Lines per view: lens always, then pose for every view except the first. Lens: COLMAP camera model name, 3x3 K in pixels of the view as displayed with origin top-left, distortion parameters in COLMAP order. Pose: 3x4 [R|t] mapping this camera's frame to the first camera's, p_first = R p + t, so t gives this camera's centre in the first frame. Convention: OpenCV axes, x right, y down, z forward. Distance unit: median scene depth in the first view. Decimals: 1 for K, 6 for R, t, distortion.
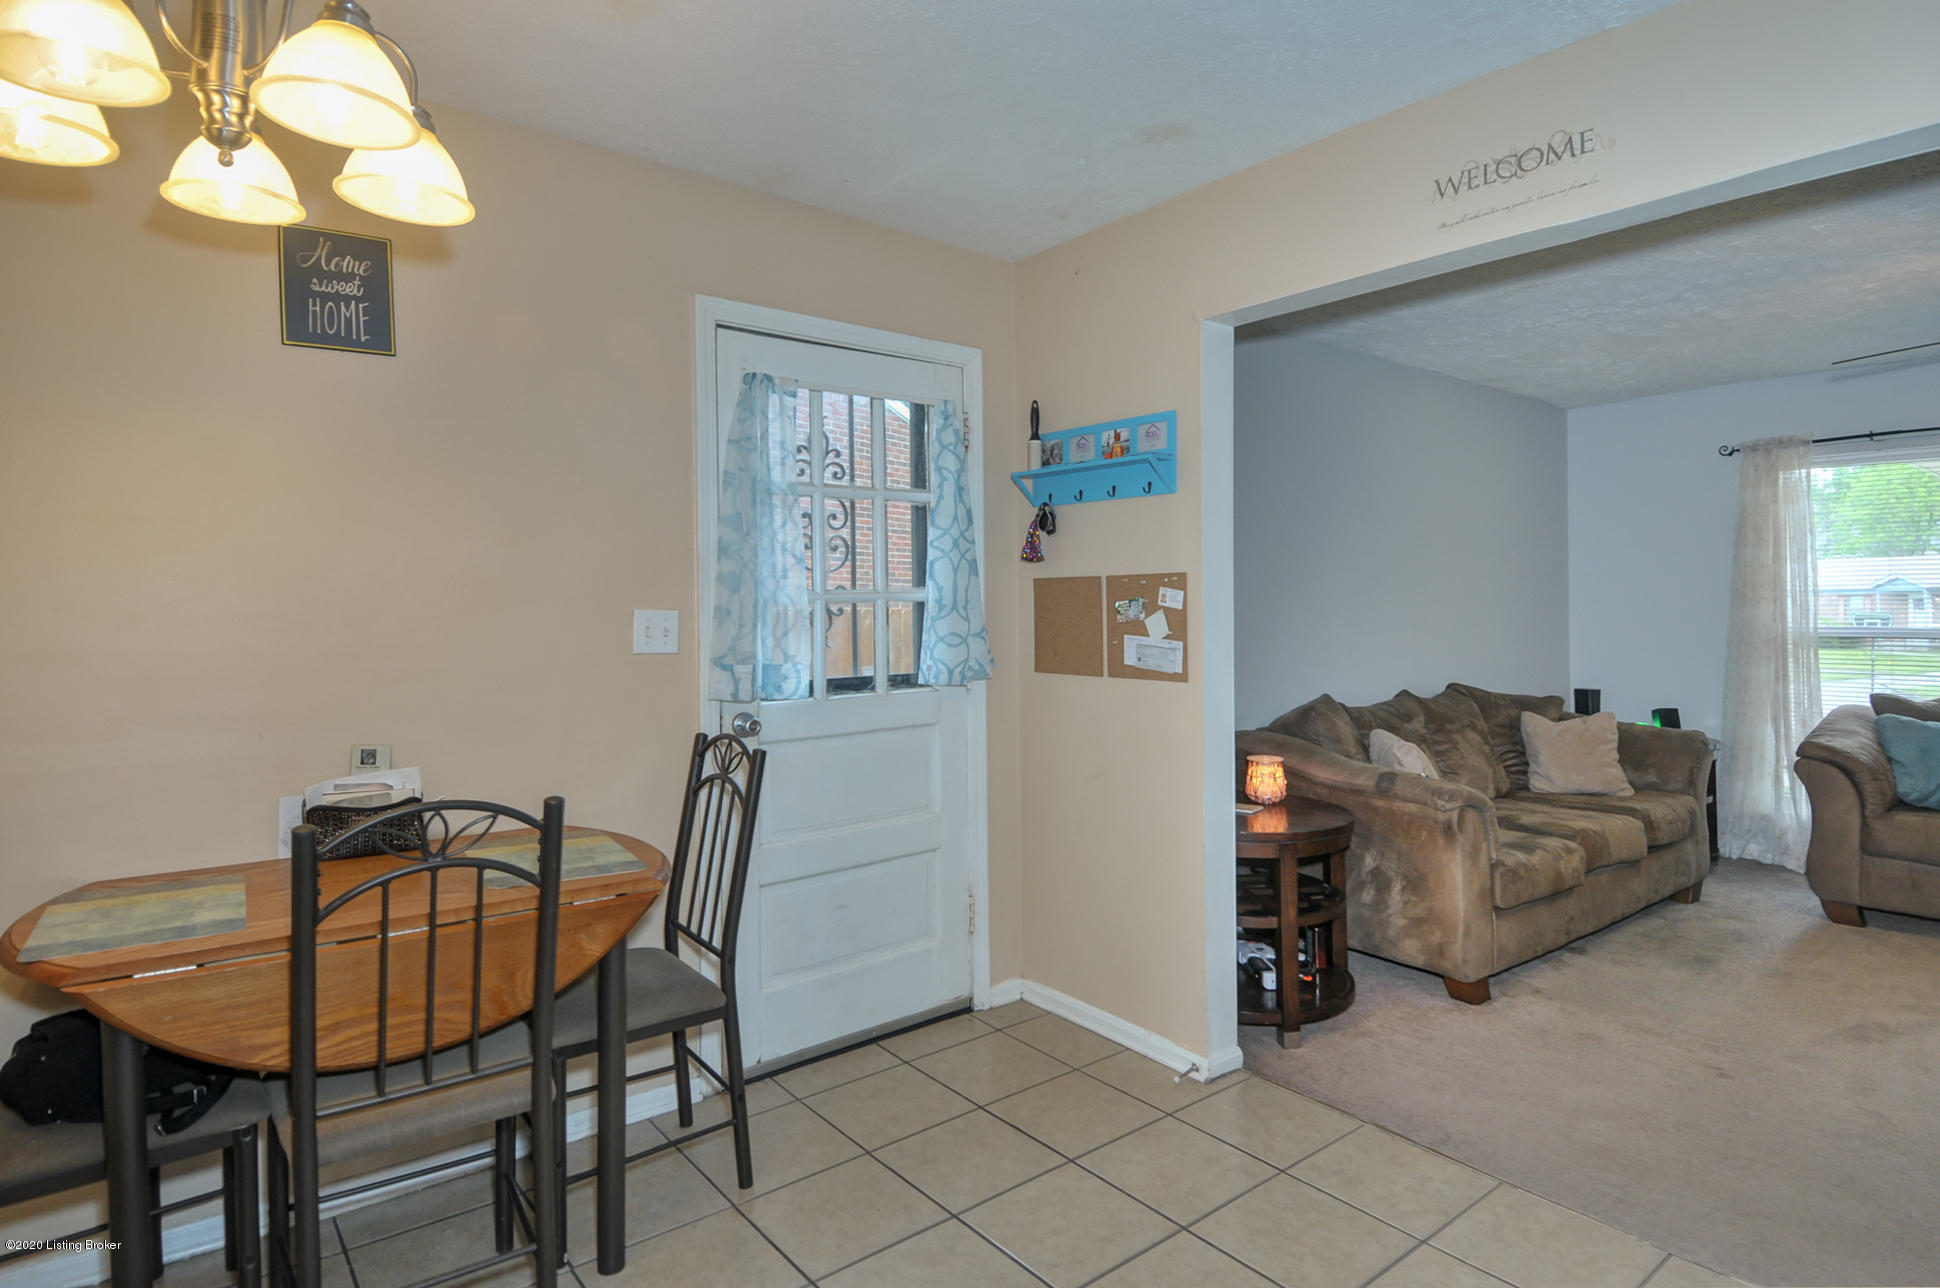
lens RADIAL K [[1030.4, 0, 1006.2], [0, 1030.4, 607.8], [0, 0, 1]] dist [-0.001073, -0.001605]
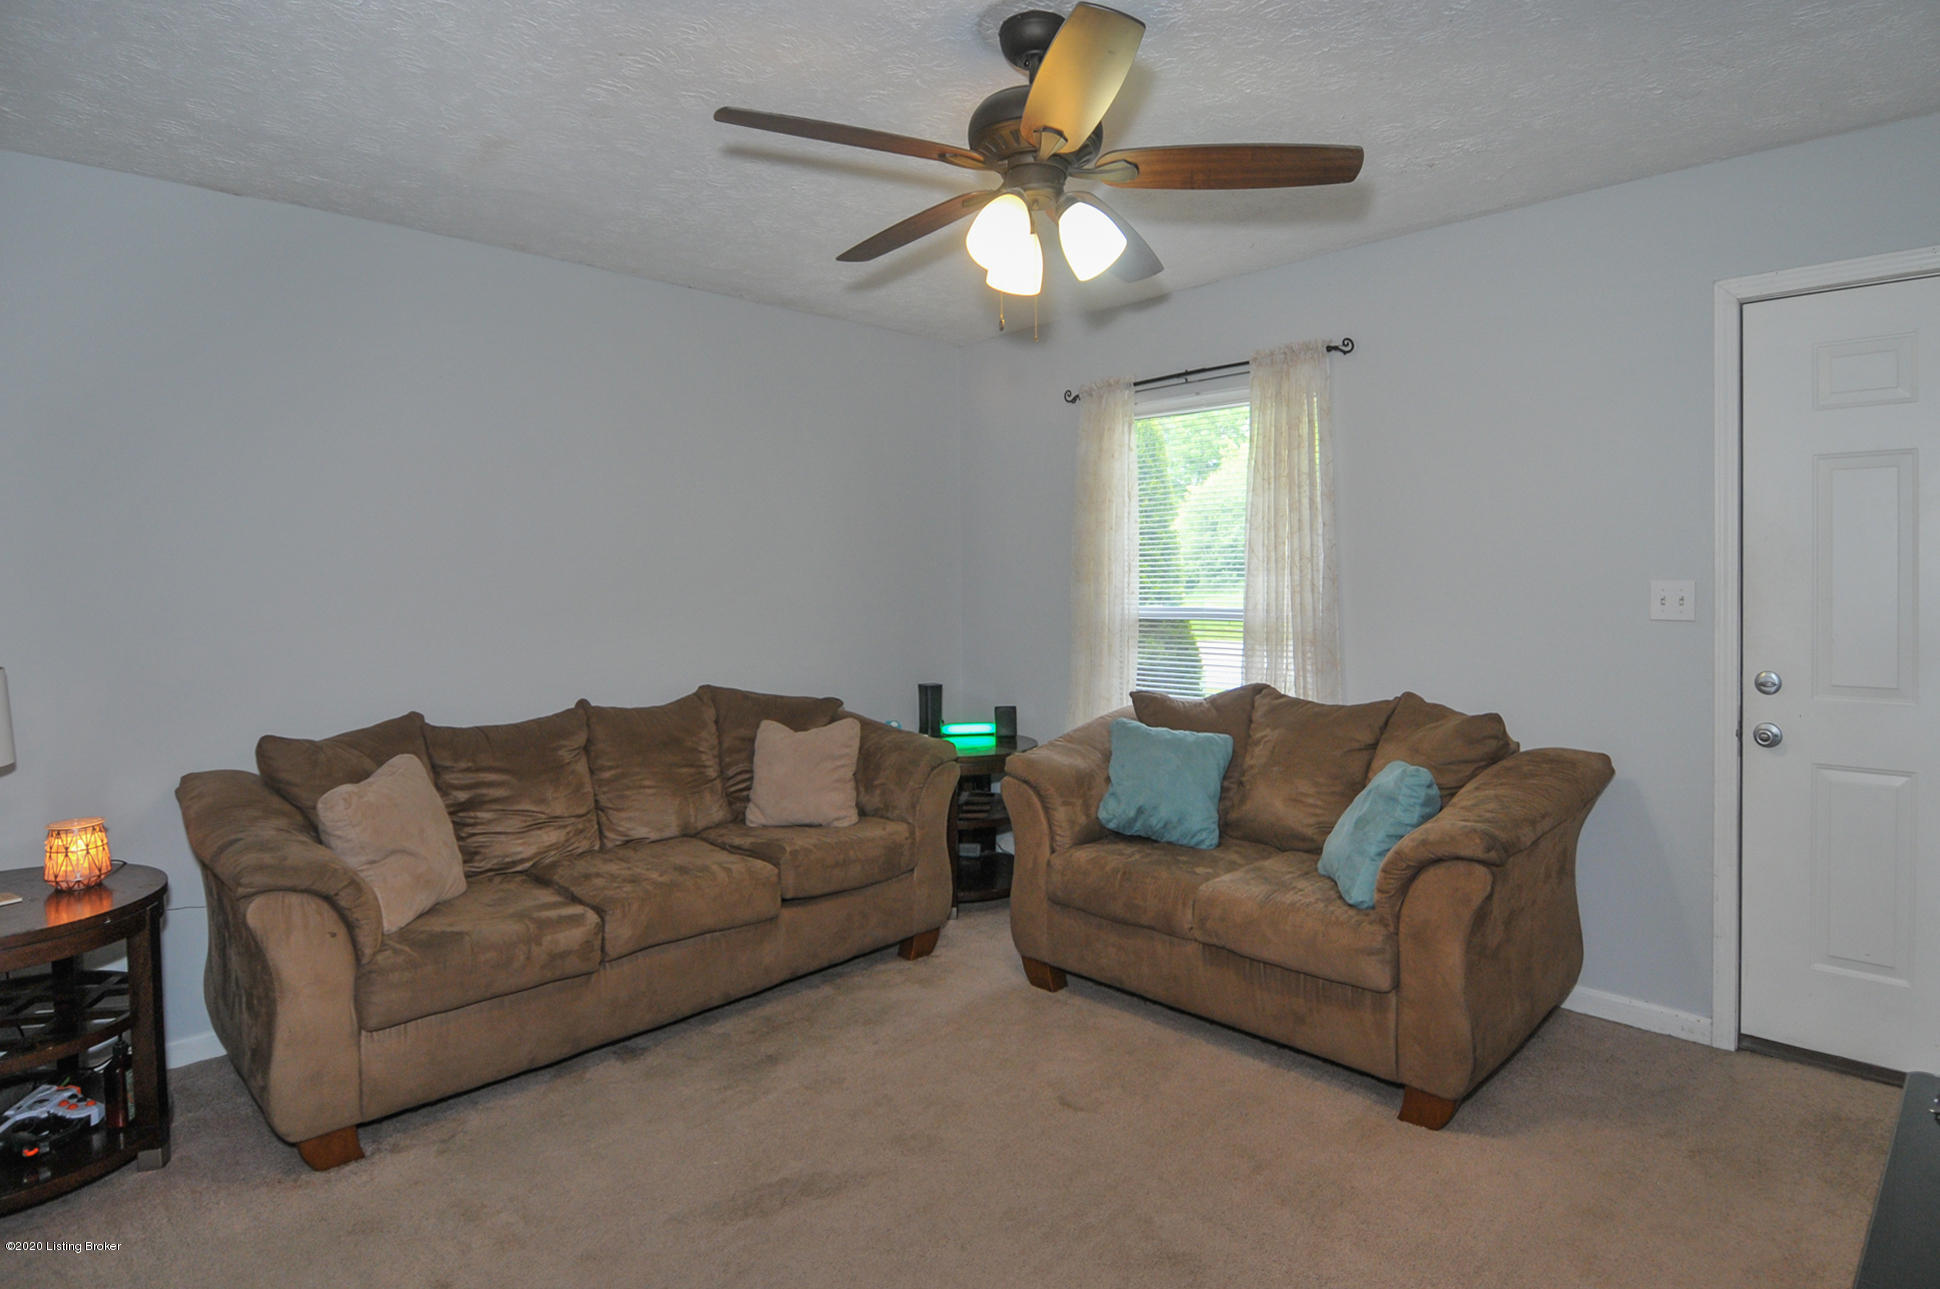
lens RADIAL K [[1030.4, 0, 1006.2], [0, 1030.4, 608.3], [0, 0, 1]] dist [-0.001073, -0.001605]
pose [[0.993714, -0.016809, 0.110680, 0.927137], [0.014694, 0.999694, 0.019902, 0.001498], [-0.110981, -0.018150, 0.993657, 0.293386]]
